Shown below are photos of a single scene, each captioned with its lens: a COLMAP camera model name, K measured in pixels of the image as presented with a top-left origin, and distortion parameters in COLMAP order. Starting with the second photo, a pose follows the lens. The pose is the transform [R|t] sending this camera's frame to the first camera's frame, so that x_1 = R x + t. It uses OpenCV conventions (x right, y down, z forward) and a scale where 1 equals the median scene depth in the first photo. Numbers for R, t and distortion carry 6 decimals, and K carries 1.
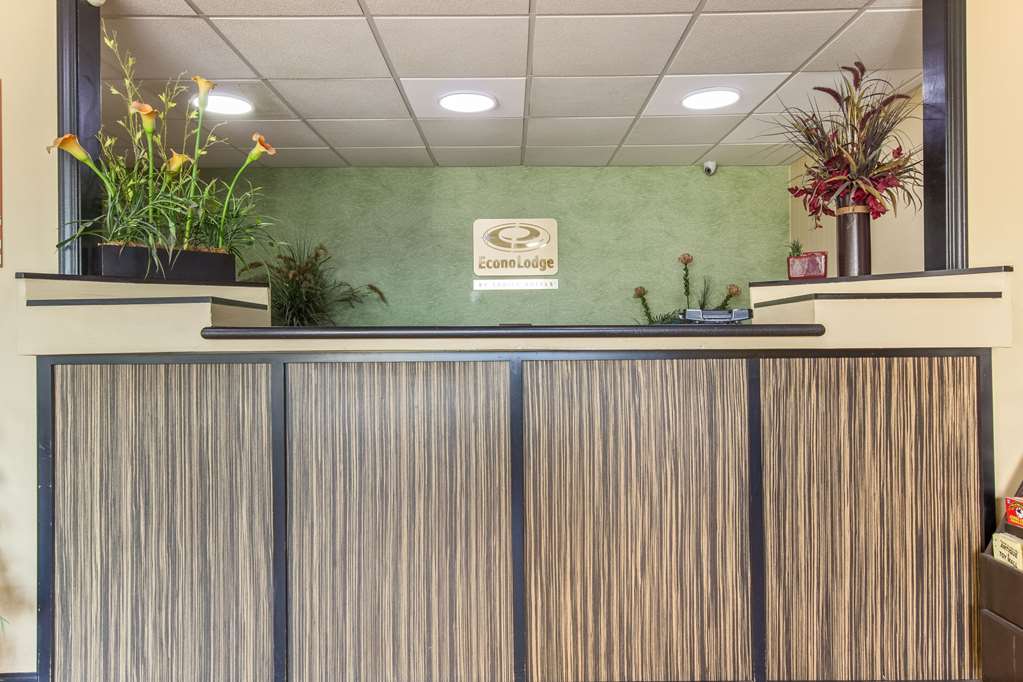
lens RADIAL K [[699.3, 0, 511.3], [0, 699.3, 331.4], [0, 0, 1]] dist [0.004572, 0.007031]
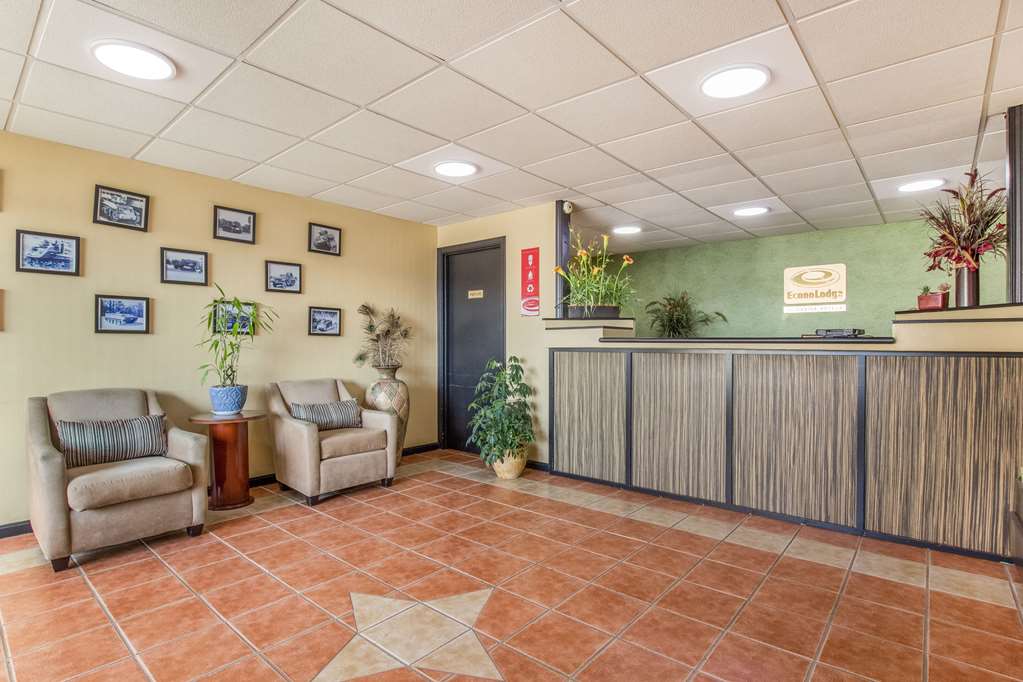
lens RADIAL K [[511.3, 0, 512.4], [0, 511.3, 351.3], [0, 0, 1]] dist [-0.030427, 0.000916]
pose [[0.760938, 0.020007, -0.648516, 0.504515], [-0.003141, 0.999626, 0.027154, -0.005664], [0.648817, -0.018626, 0.760717, -0.603546]]
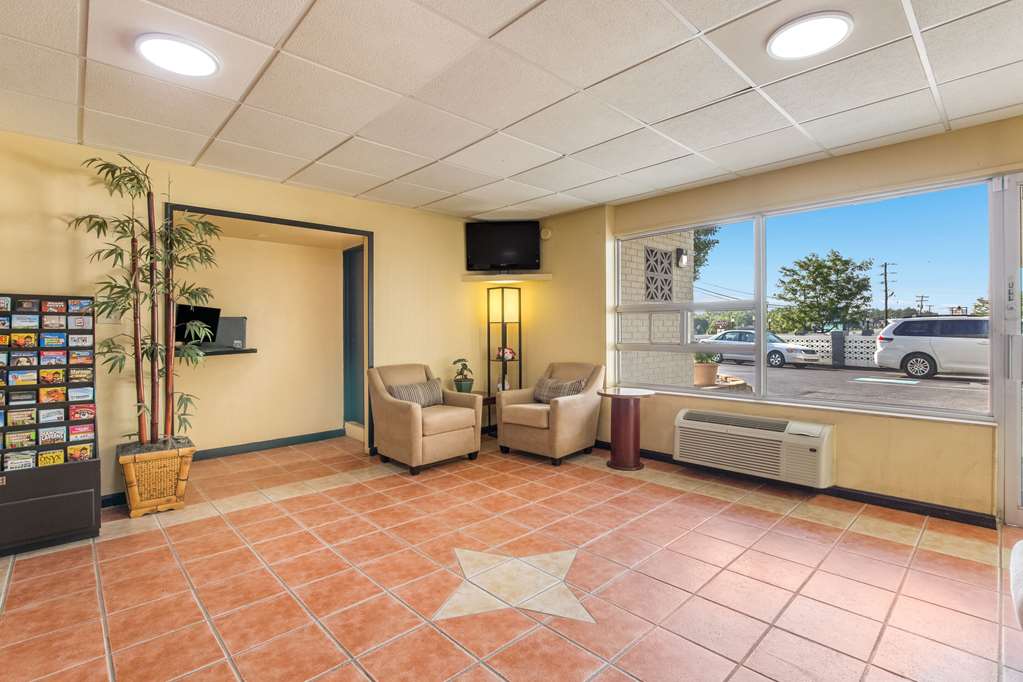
lens RADIAL K [[479.9, 0, 511.5], [0, 479.9, 341.0], [0, 0, 1]] dist [-0.025761, 0.000087]
pose [[-0.689595, -0.000426, 0.724195, -0.908731], [0.007469, 0.999942, 0.007700, 0.010820], [-0.724156, 0.010719, -0.689552, 0.636846]]
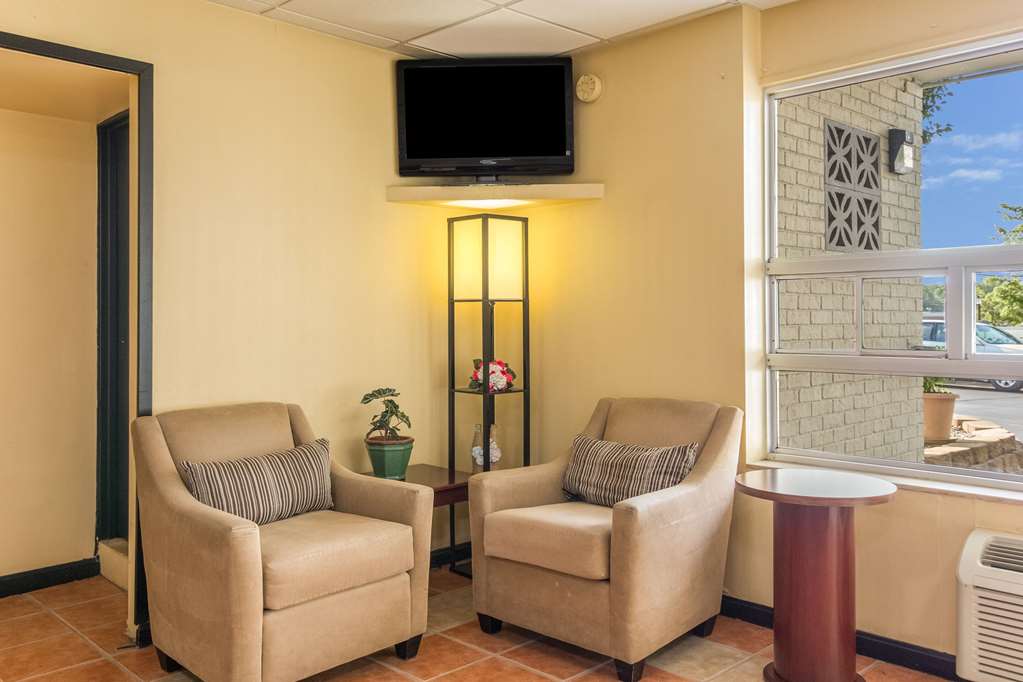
lens RADIAL K [[840.6, 0, 511.0], [0, 840.6, 321.7], [0, 0, 1]] dist [0.000446, 0.000297]
pose [[-0.702762, 0.011770, 0.711328, -0.443910], [0.005412, 0.999923, -0.011197, 0.001512], [-0.711404, -0.004019, -0.702772, 0.222557]]
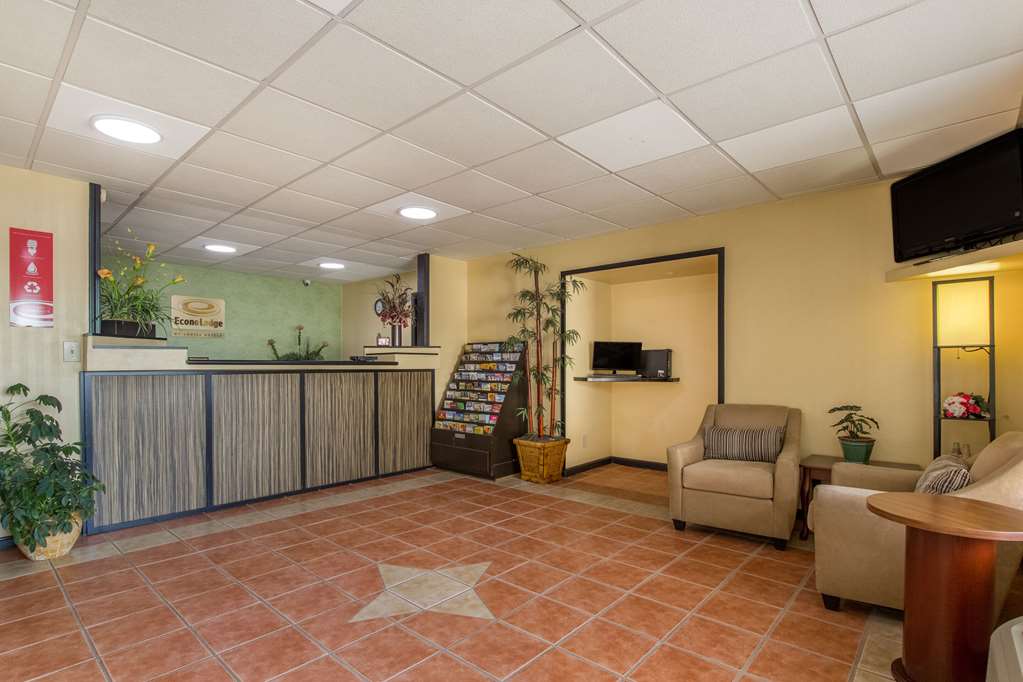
lens RADIAL K [[505.1, 0, 508.7], [0, 505.1, 369.4], [0, 0, 1]] dist [-0.014397, -0.000163]
pose [[0.665455, 0.002452, 0.746434, -0.937685], [-0.011693, 0.999906, 0.007140, 0.002517], [-0.746346, -0.013480, 0.665421, -0.936207]]
